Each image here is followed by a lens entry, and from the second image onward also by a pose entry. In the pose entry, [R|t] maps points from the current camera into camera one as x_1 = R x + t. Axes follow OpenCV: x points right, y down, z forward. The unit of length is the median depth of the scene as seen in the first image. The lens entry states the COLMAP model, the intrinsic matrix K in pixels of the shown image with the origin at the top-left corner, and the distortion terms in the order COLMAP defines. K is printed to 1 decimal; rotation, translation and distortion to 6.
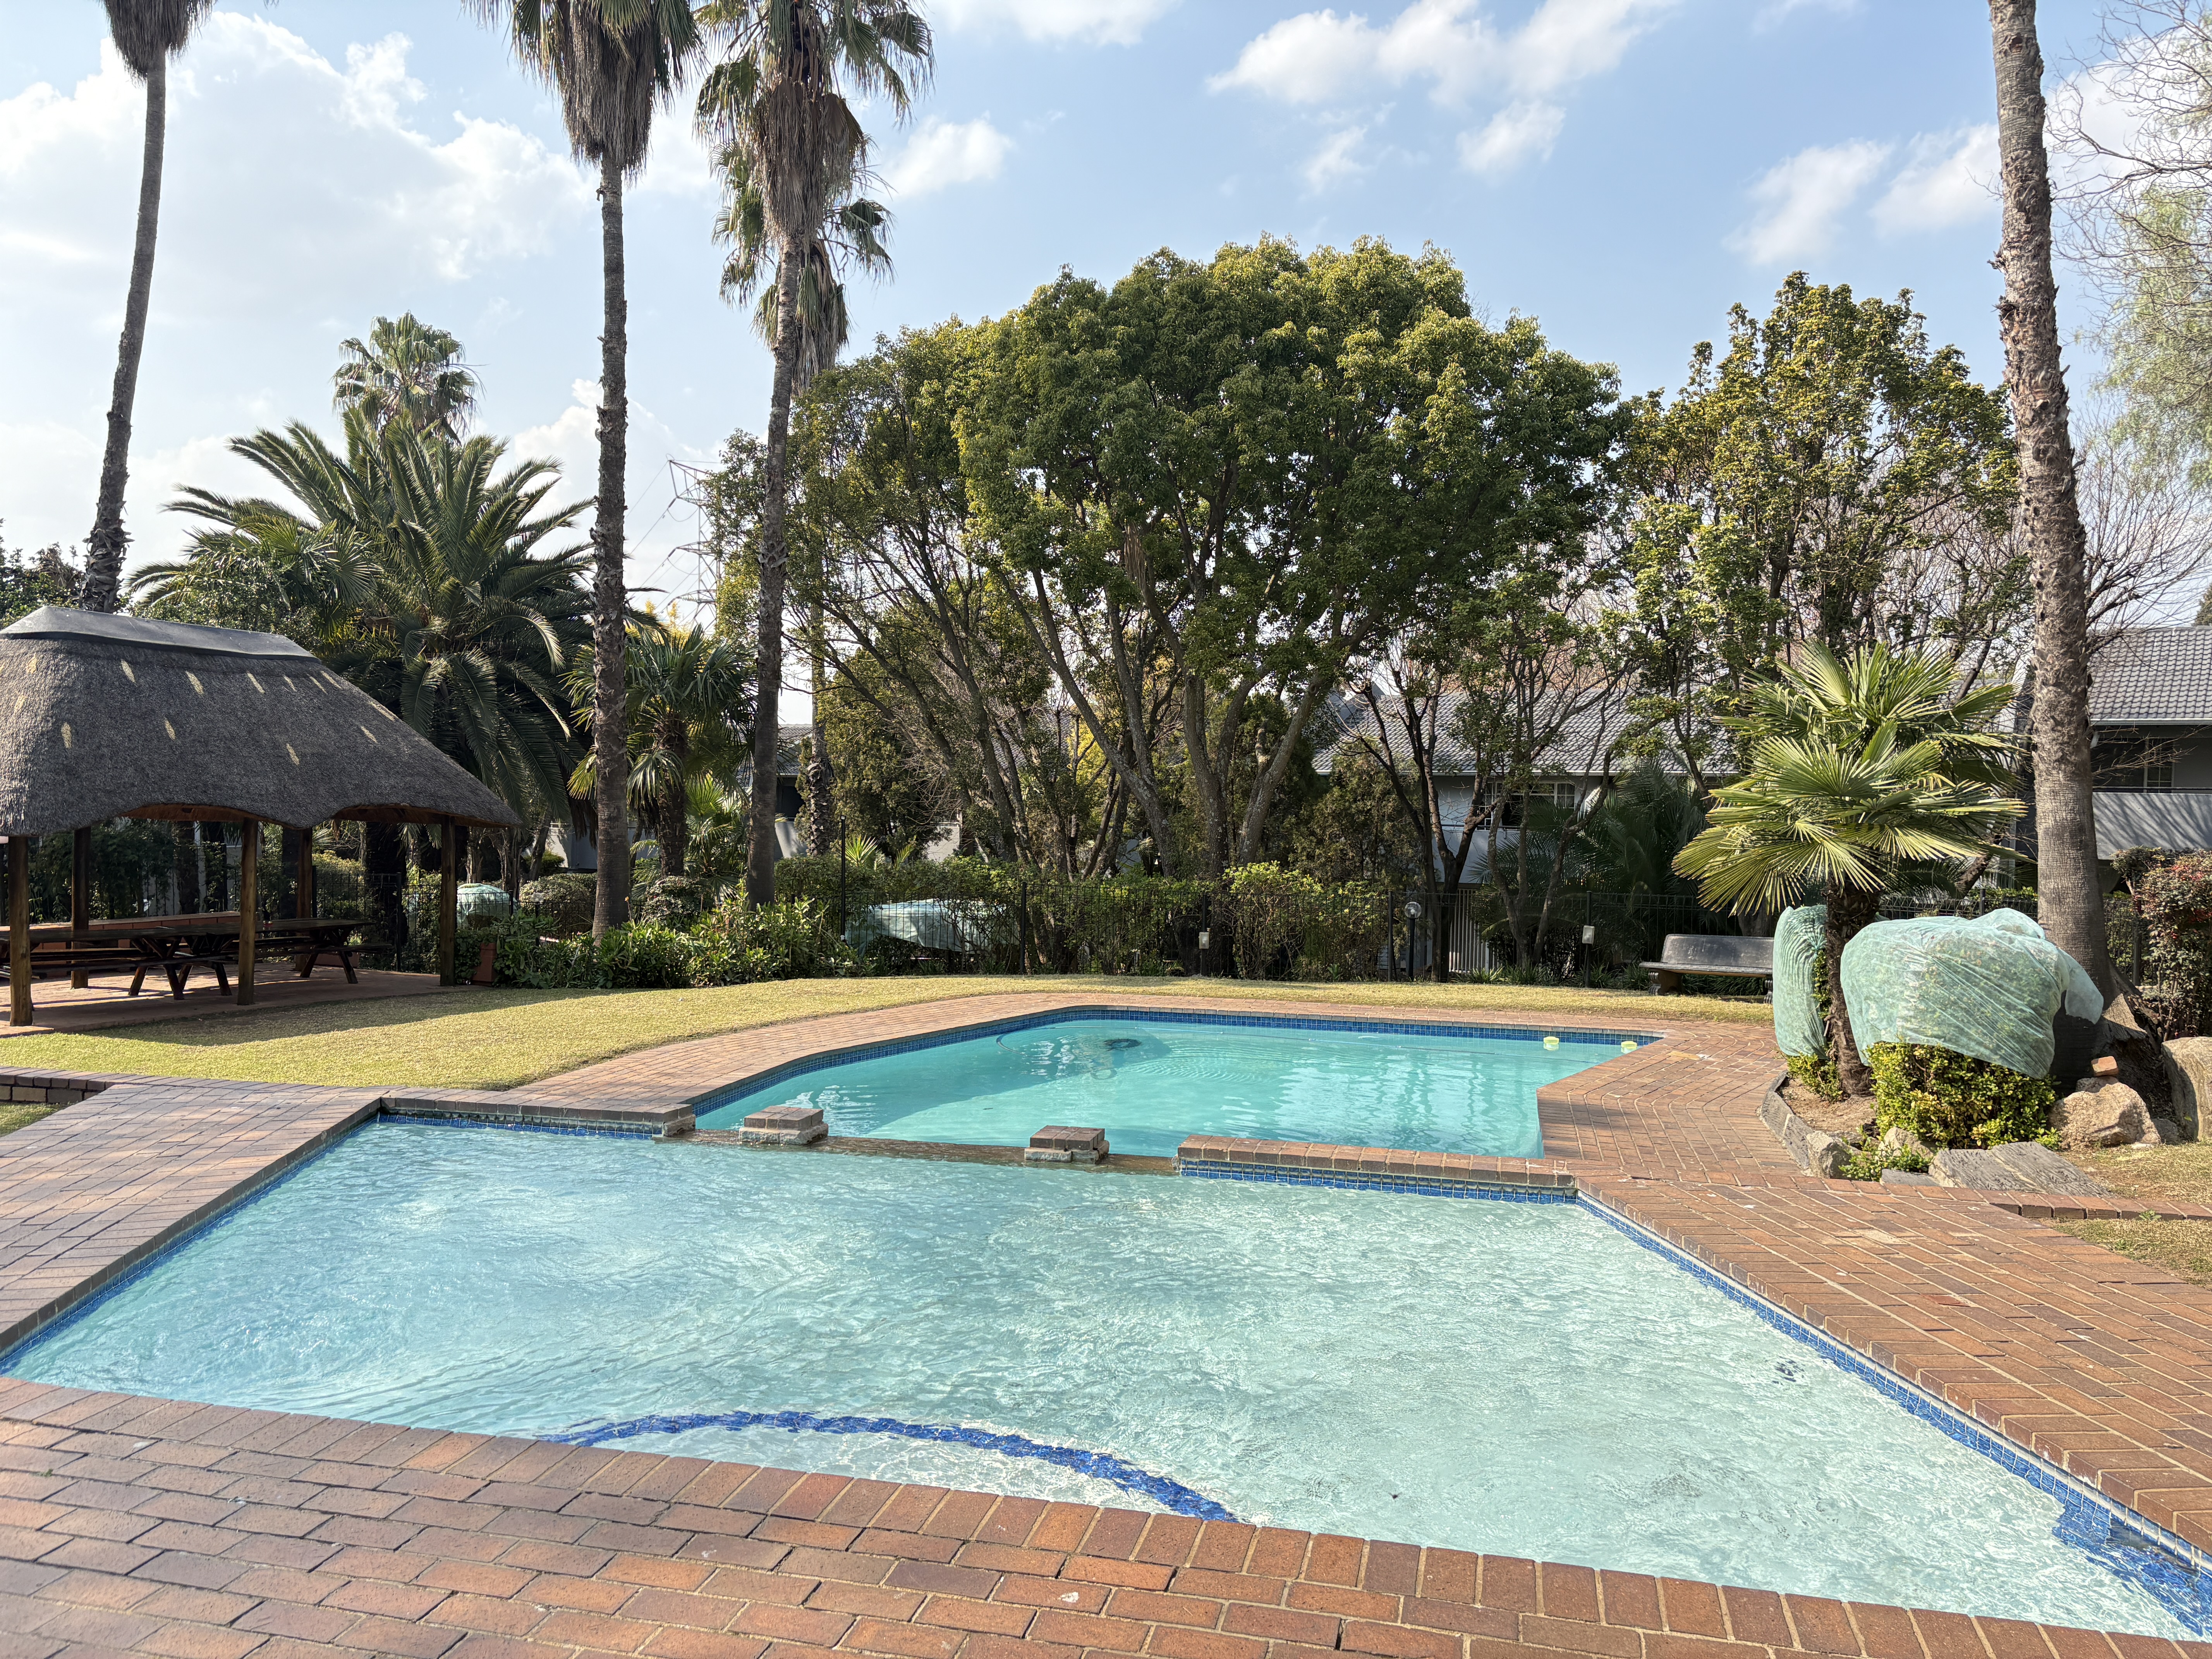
lens RADIAL K [[1684.2, 0, 1100.4], [0, 1684.2, 838.9], [0, 0, 1]] dist [0.060934, -0.065099]
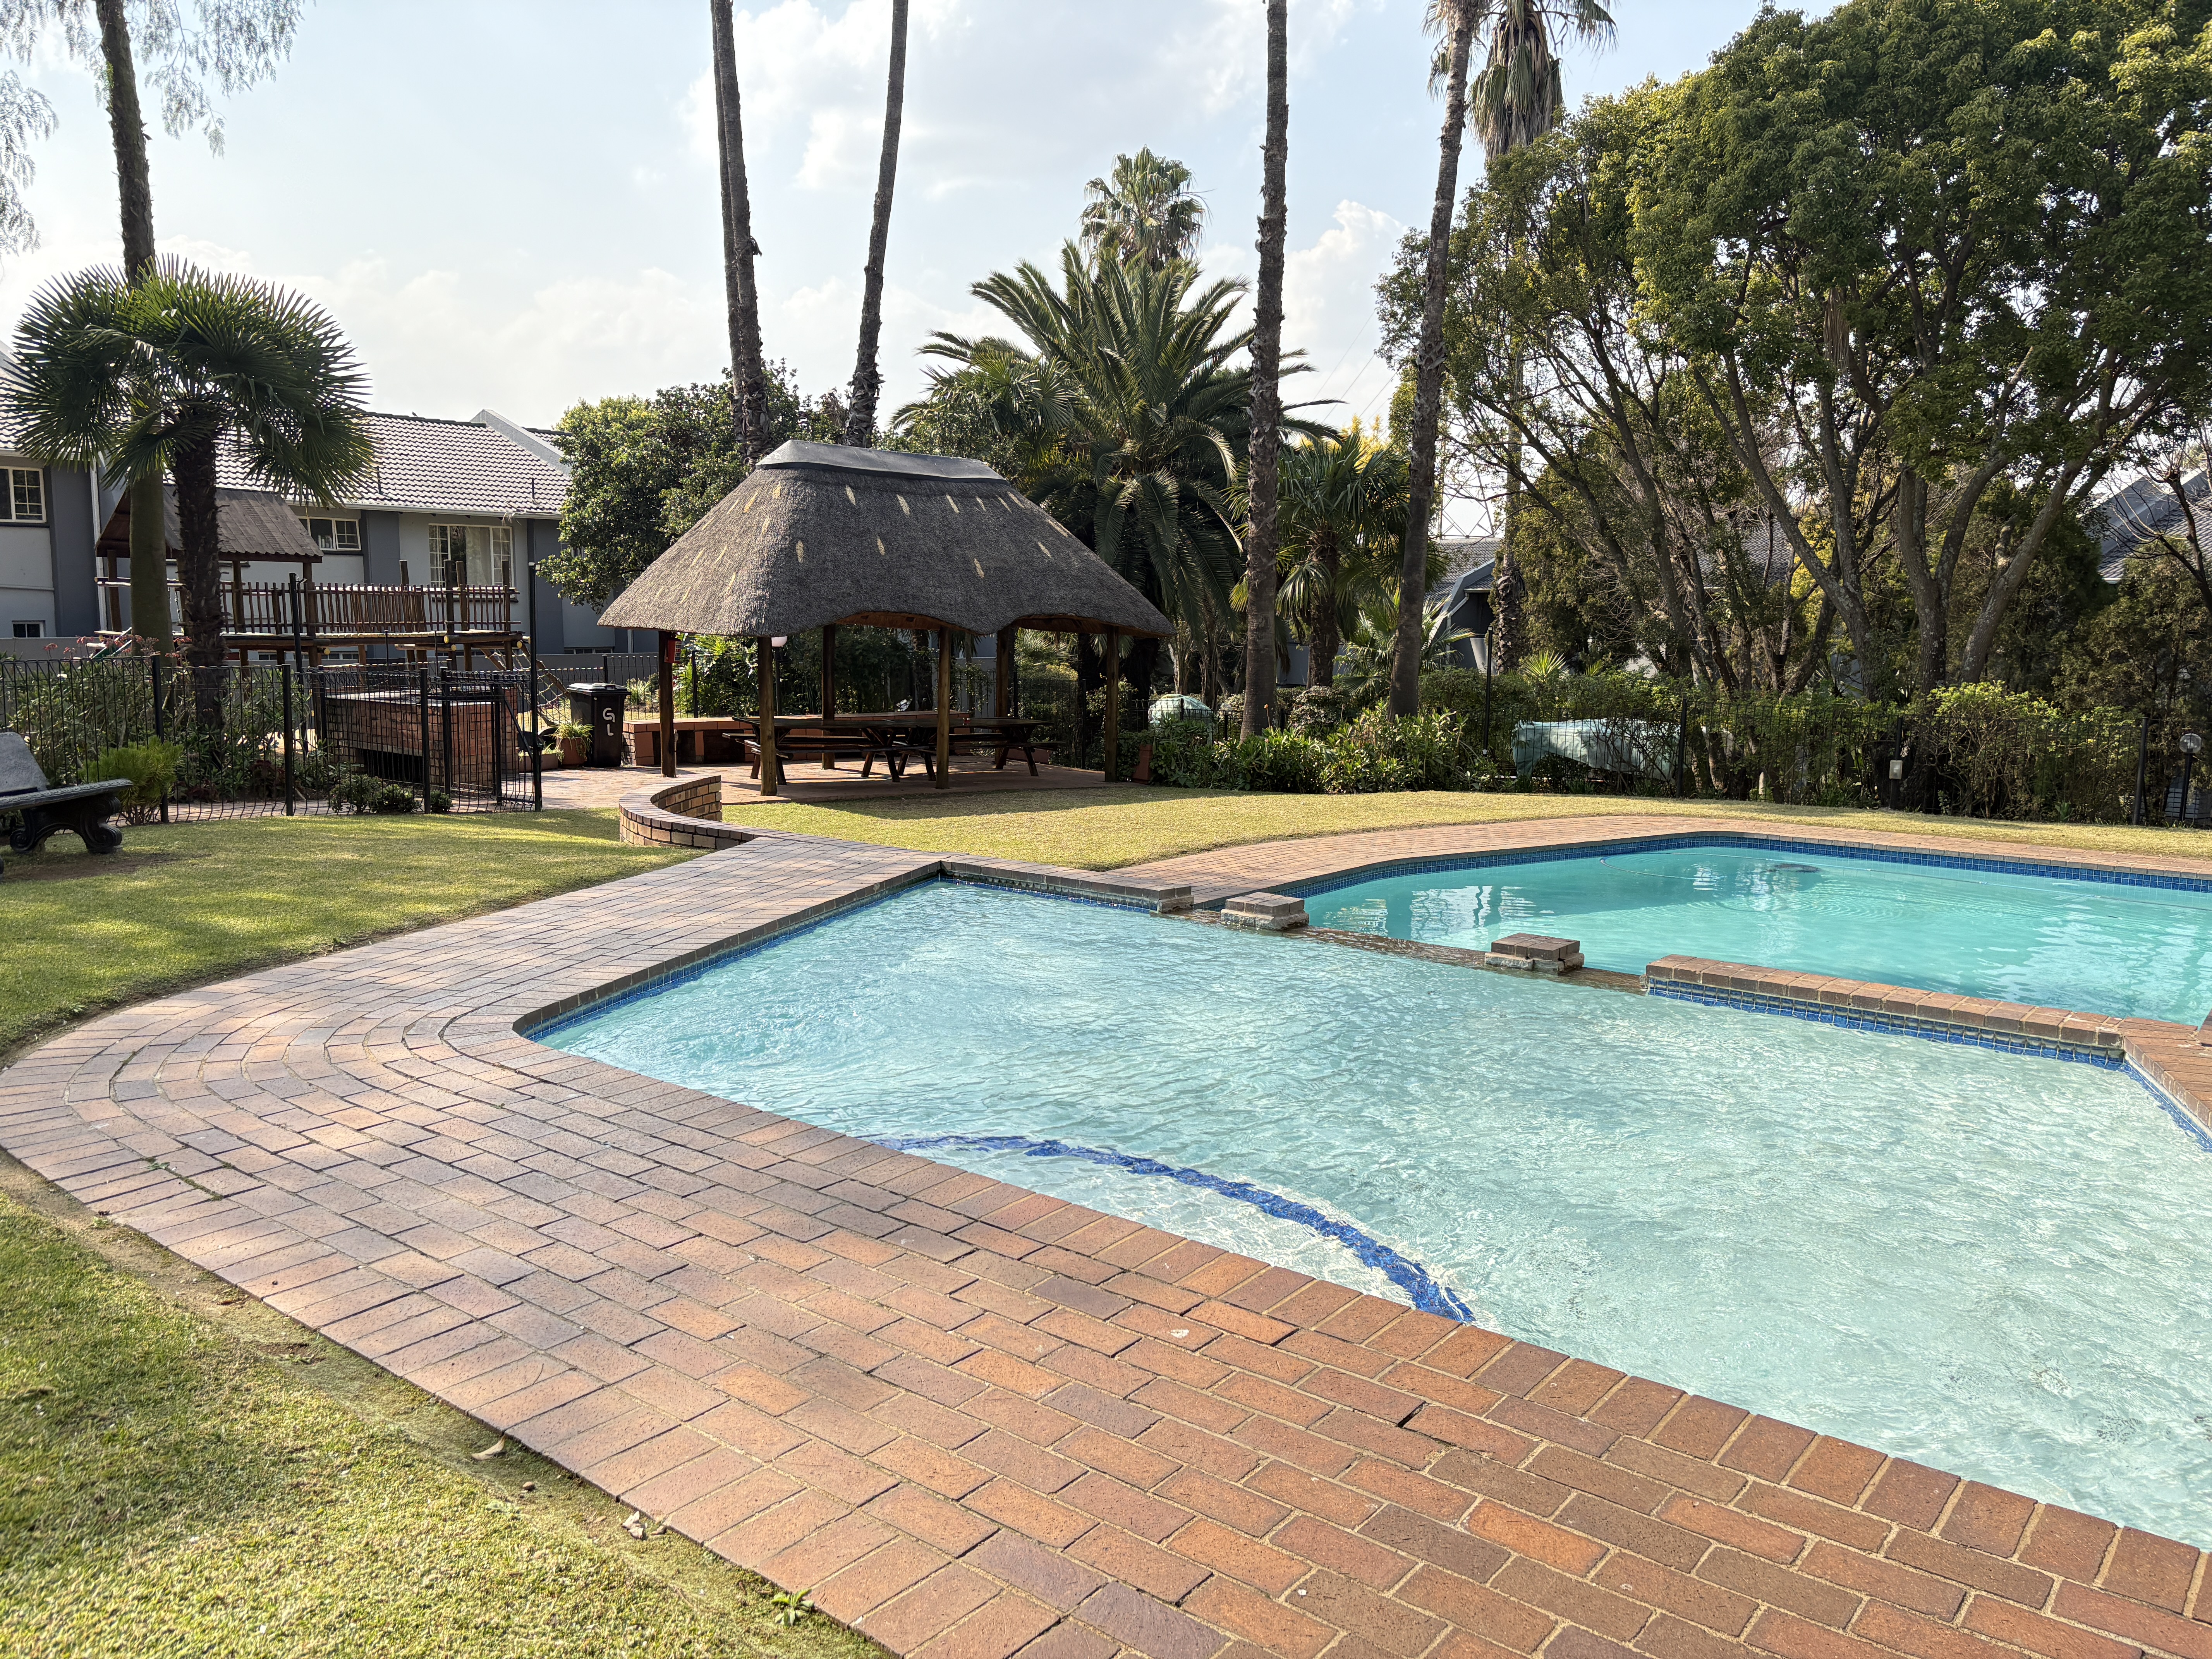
lens RADIAL K [[1684.2, 0, 1092.5], [0, 1684.2, 825.1], [0, 0, 1]] dist [0.060934, -0.065099]
pose [[0.908005, 0.053585, -0.415518, 0.054062], [-0.012785, 0.994869, 0.100360, 0.005693], [0.418763, -0.085815, 0.904032, 0.011333]]
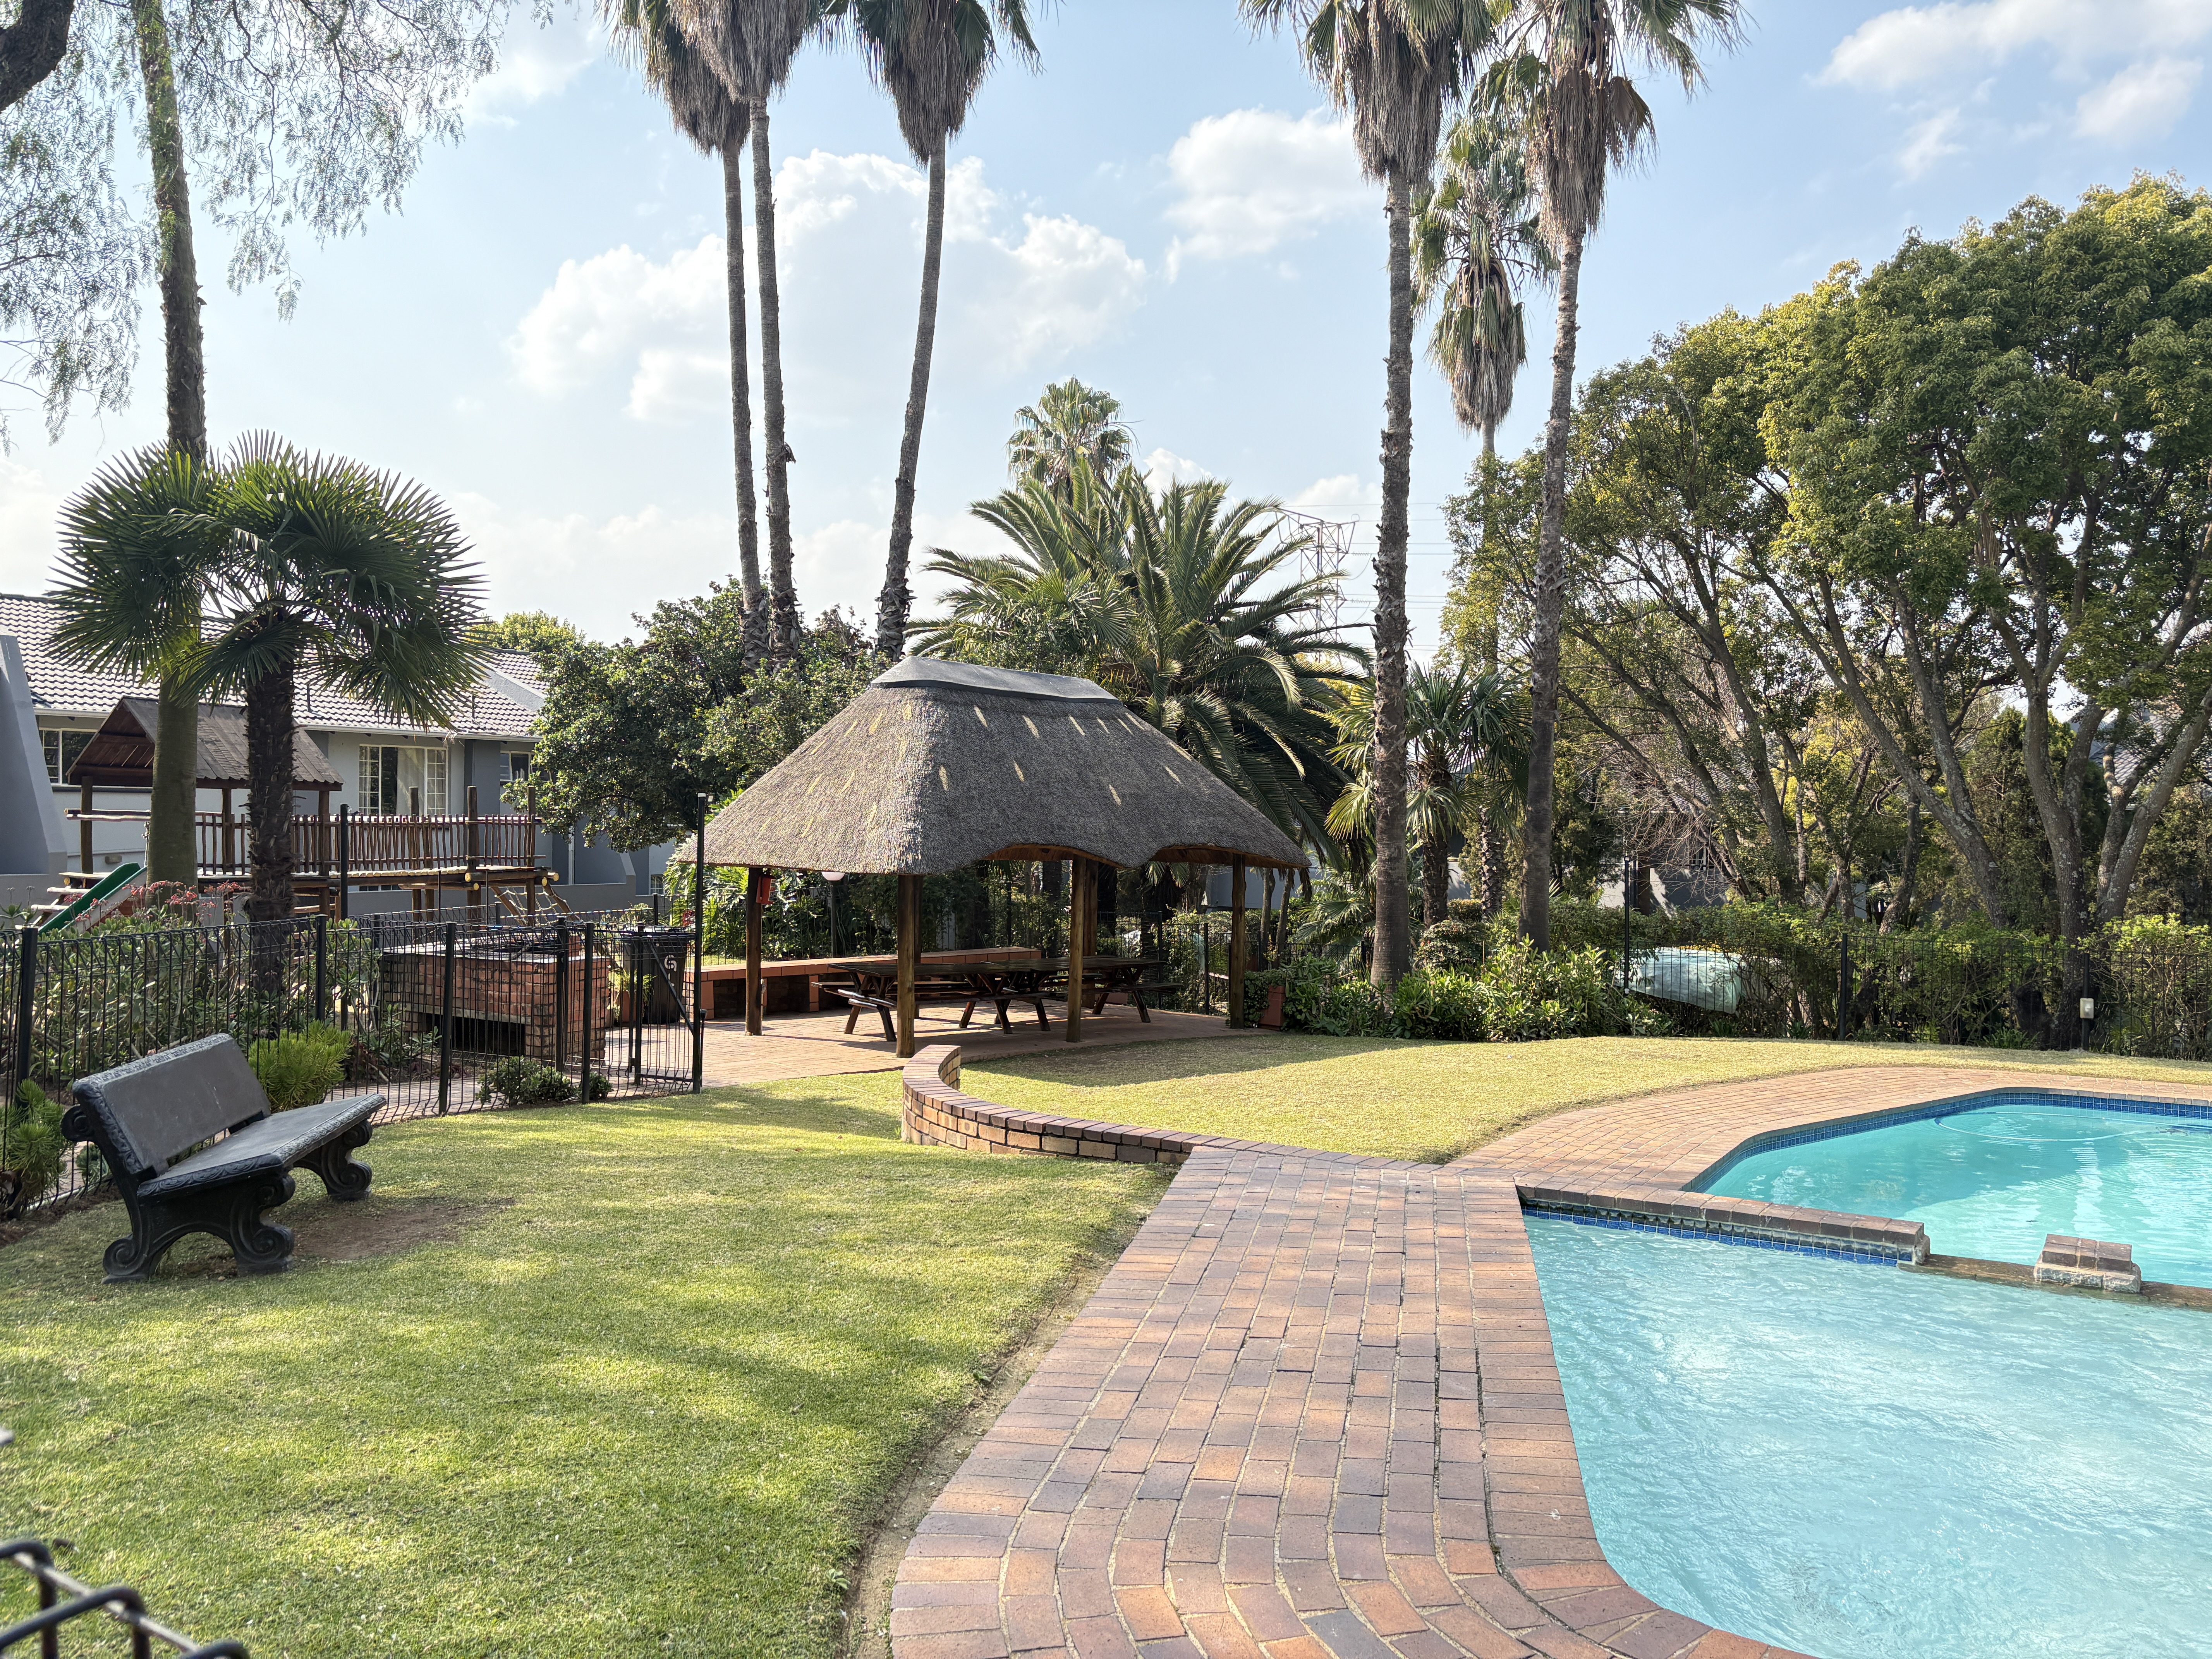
lens RADIAL K [[1684.2, 0, 1118.6], [0, 1684.2, 845.4], [0, 0, 1]] dist [0.060934, -0.065099]
pose [[0.951295, 0.001645, -0.308278, -0.141224], [-0.007537, 0.999811, -0.017925, -0.001768], [0.308190, 0.019375, 0.951127, 0.044089]]
